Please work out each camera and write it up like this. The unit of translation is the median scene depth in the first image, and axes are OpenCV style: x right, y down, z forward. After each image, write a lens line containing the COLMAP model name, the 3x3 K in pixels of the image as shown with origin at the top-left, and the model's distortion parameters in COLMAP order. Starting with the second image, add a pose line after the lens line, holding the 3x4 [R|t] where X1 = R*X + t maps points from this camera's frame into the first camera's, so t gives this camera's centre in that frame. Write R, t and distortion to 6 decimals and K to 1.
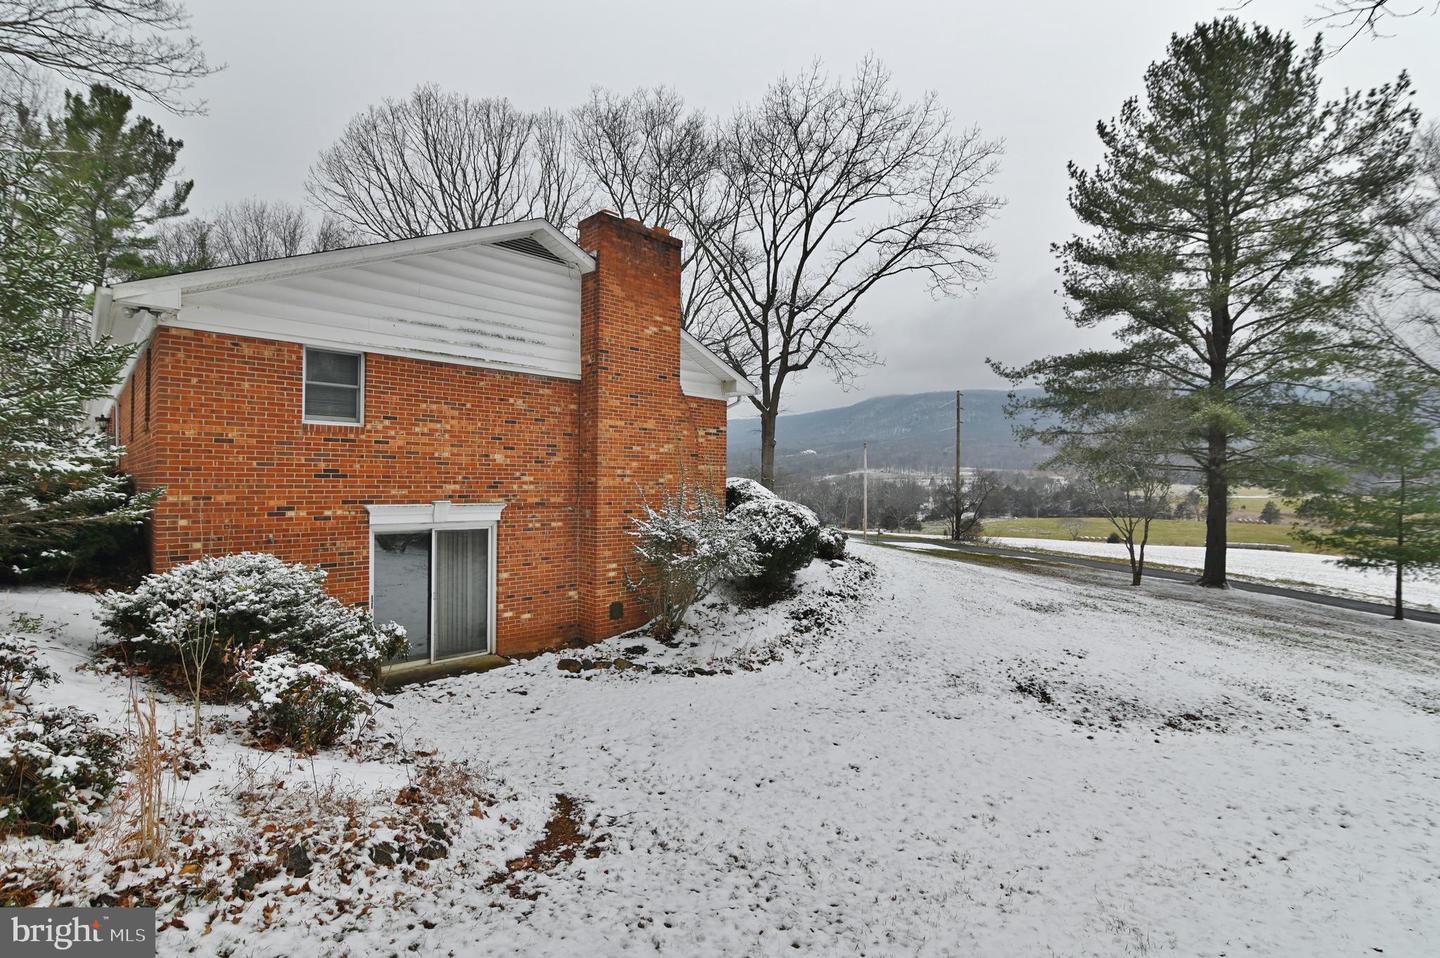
lens RADIAL K [[656.5, 0, 726.3], [0, 656.5, 478.8], [0, 0, 1]] dist [-0.021072, 0.002210]
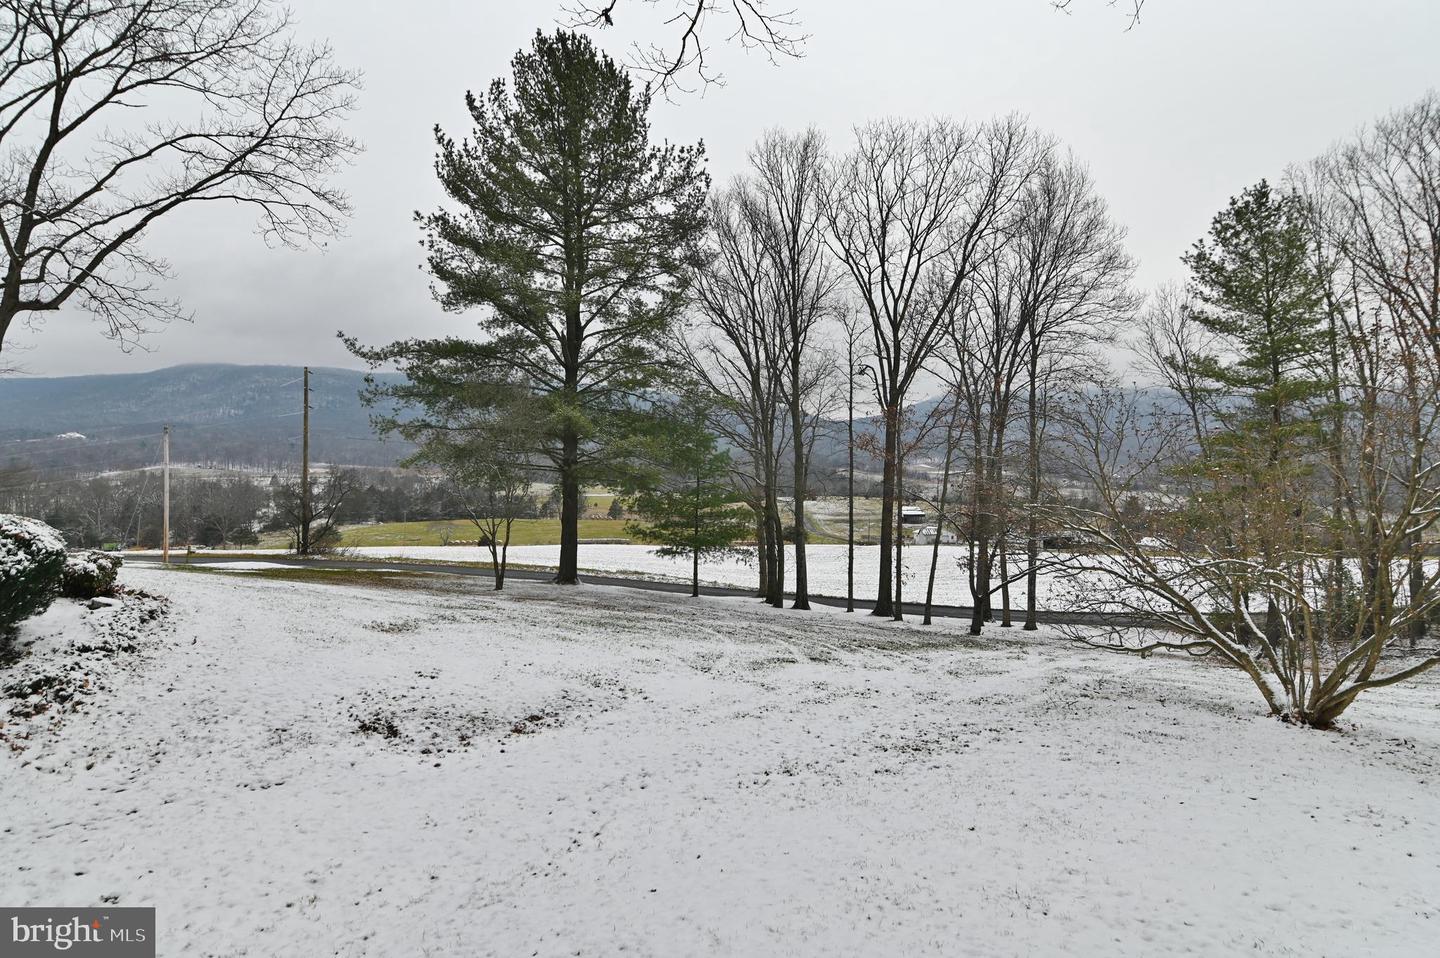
lens RADIAL K [[773.3, 0, 708.9], [0, 773.3, 479.8], [0, 0, 1]] dist [-0.009671, -0.001120]
pose [[0.683711, 0.000958, 0.729752, 0.010171], [-0.003365, 0.999993, 0.001840, -0.001294], [-0.729745, -0.003714, 0.683709, -0.003809]]
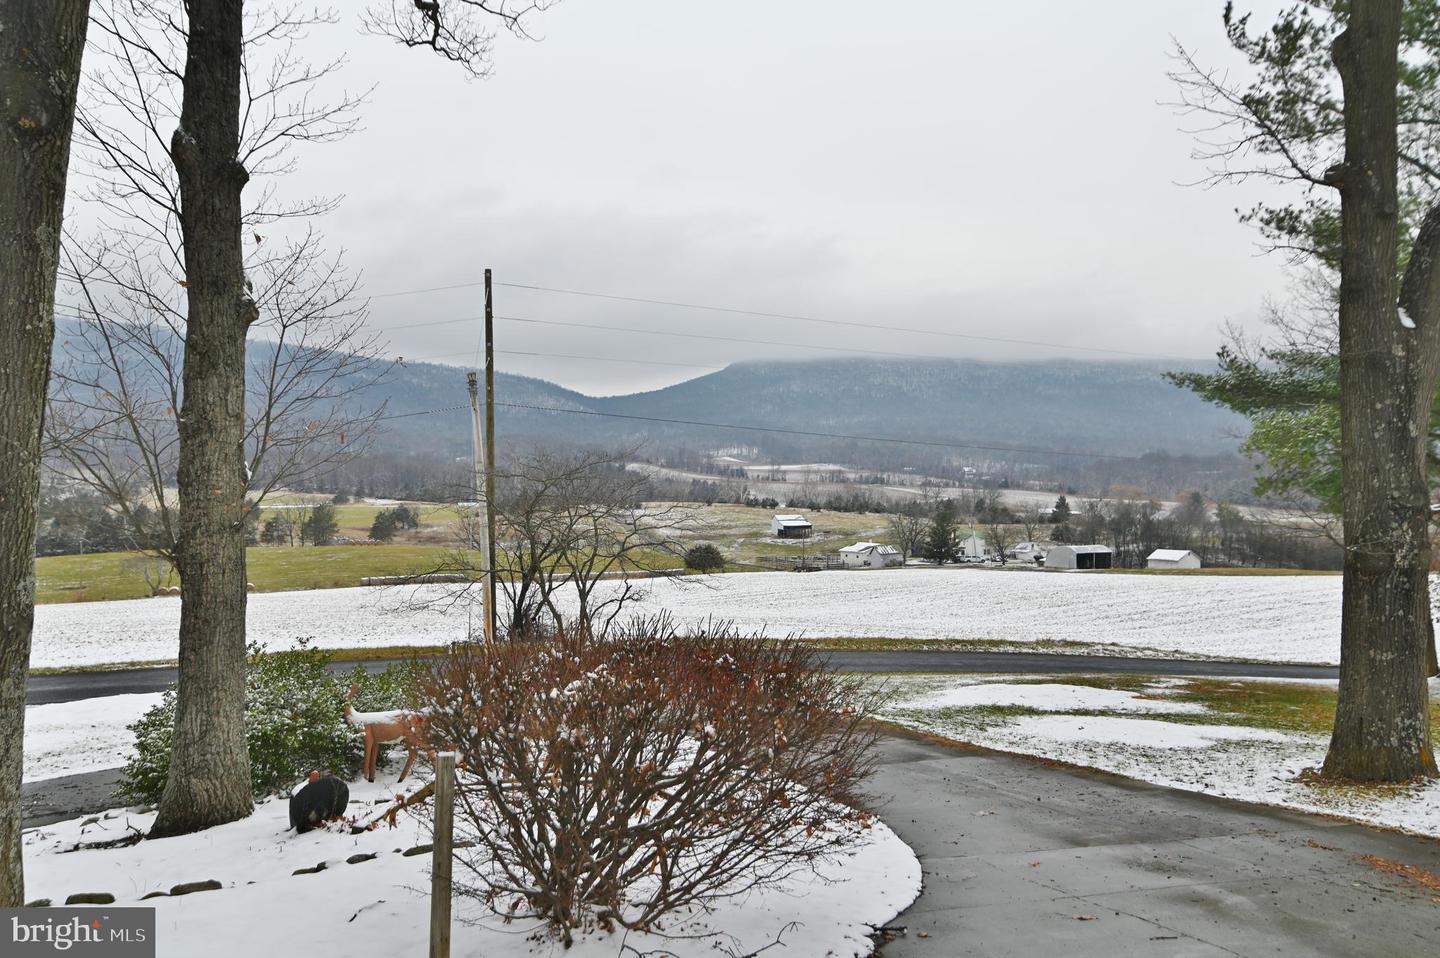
lens RADIAL K [[1085.2, 0, 720.0], [0, 1085.2, 468.4], [0, 0, 1]] dist [0.000829, 0.005730]
pose [[0.460889, 0.003966, 0.887449, -0.437667], [0.007086, 0.999942, -0.008149, -0.008015], [-0.887430, 0.010044, 0.460834, 1.430965]]
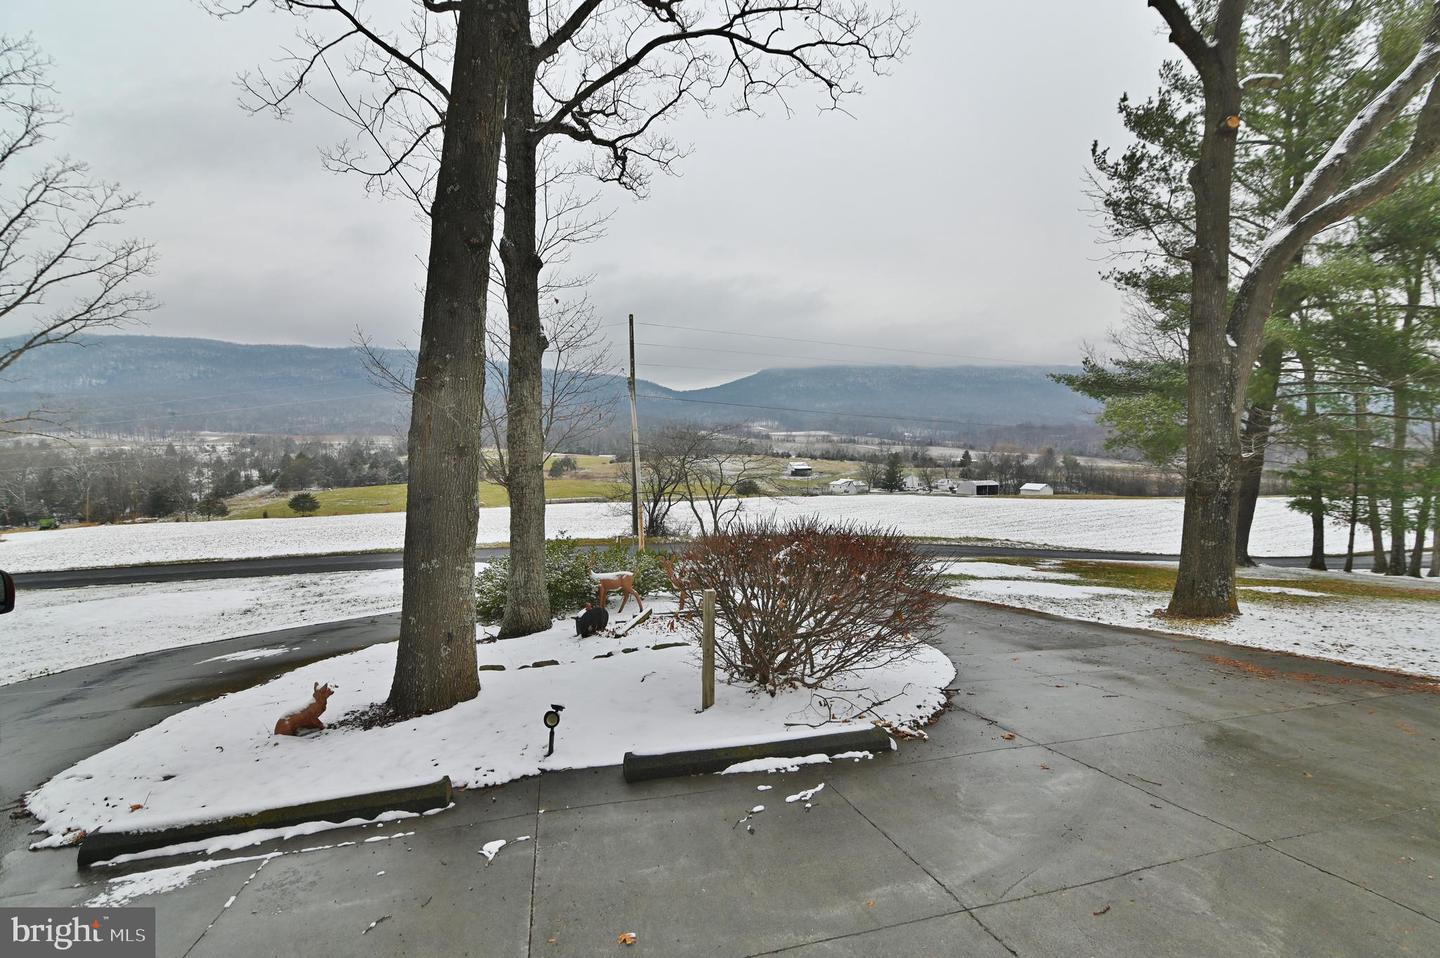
lens RADIAL K [[656.5, 0, 714.9], [0, 656.5, 474.0], [0, 0, 1]] dist [-0.021072, 0.002210]
pose [[0.513034, -0.049692, 0.856929, -0.475902], [0.009650, 0.998594, 0.052129, -0.007316], [-0.858314, -0.018475, 0.512792, 1.462083]]
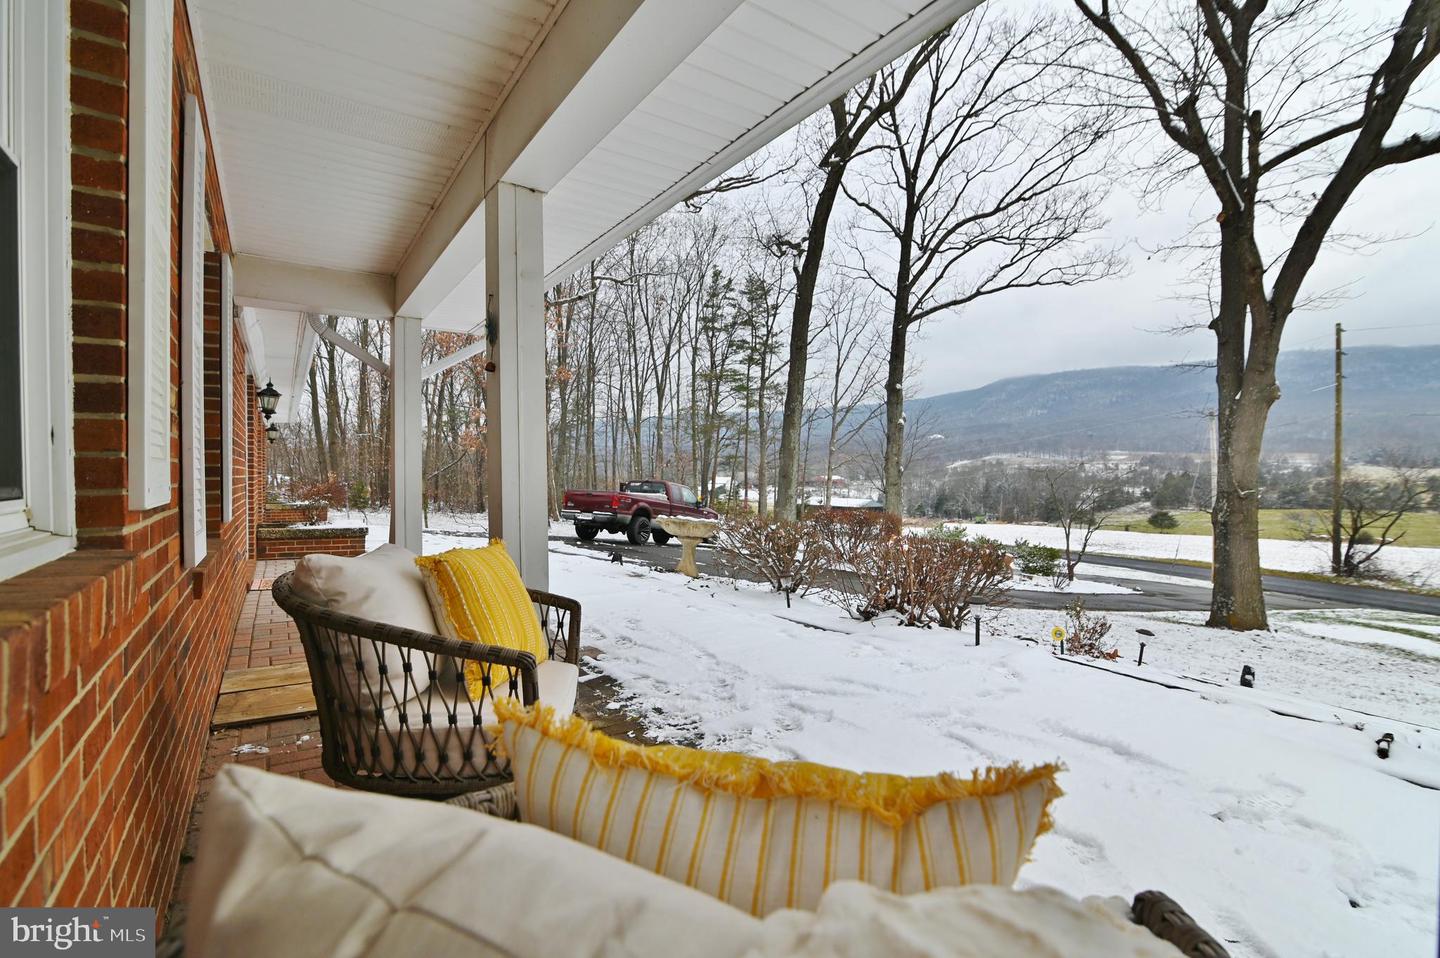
lens RADIAL K [[656.5, 0, 729.0], [0, 656.5, 474.7], [0, 0, 1]] dist [-0.021072, 0.002210]
pose [[0.983801, -0.006506, -0.179147, -0.200673], [0.008902, 0.999881, 0.012573, -0.019320], [0.179044, -0.013964, 0.983742, 0.760113]]
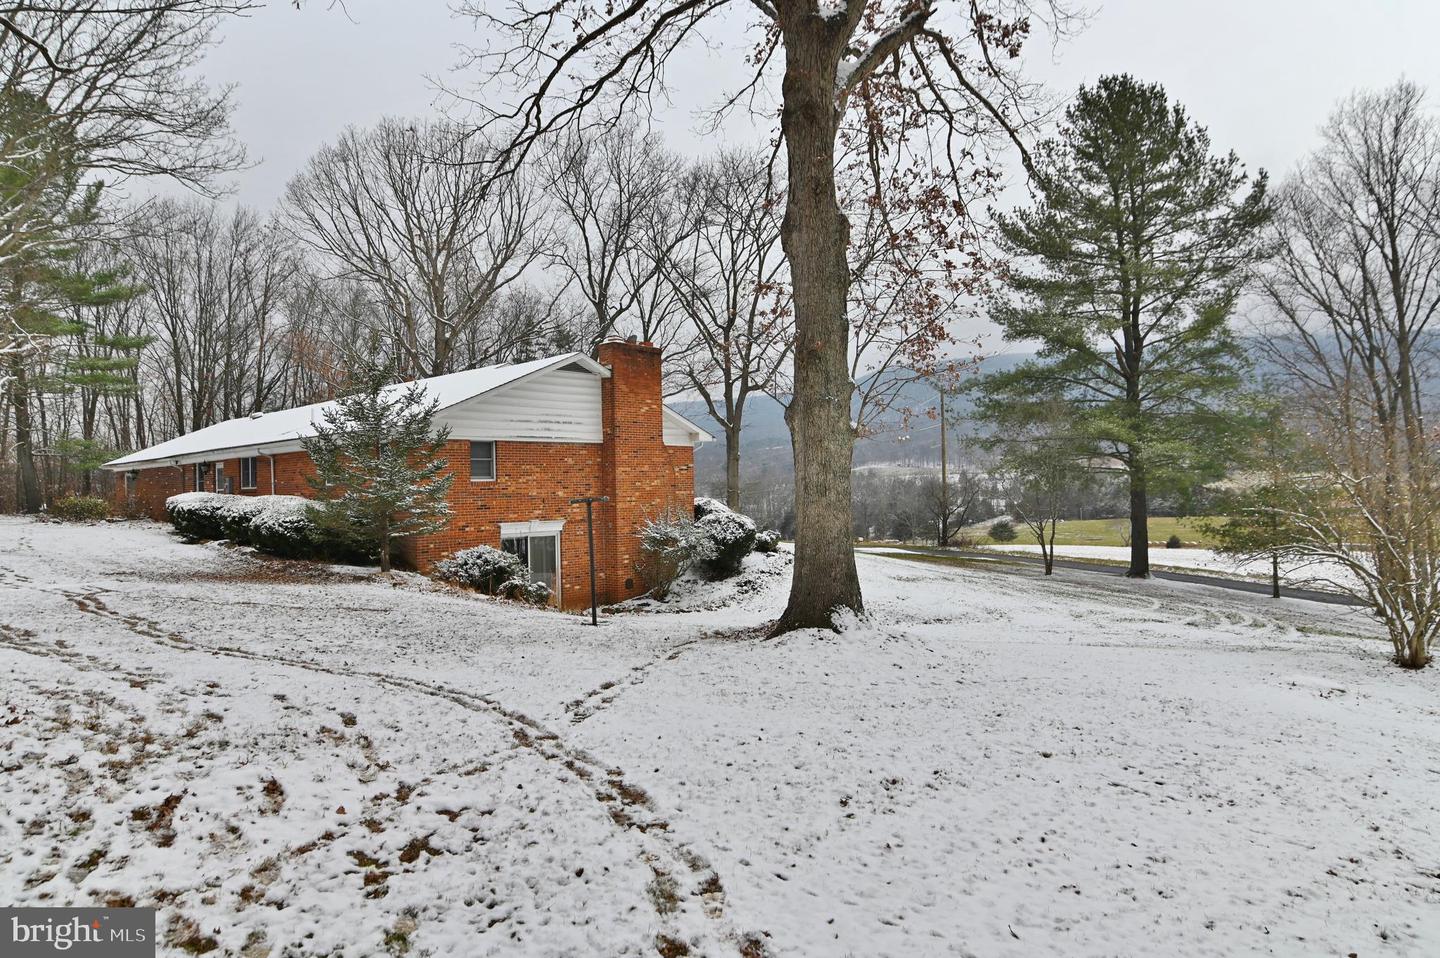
lens RADIAL K [[874.3, 0, 727.1], [0, 874.3, 481.5], [0, 0, 1]] dist [-0.003366, -0.002437]
pose [[0.998881, -0.028702, 0.037587, 0.000691], [0.028643, 0.999587, 0.002116, -0.023377], [-0.037632, -0.001037, 0.999291, -0.535035]]
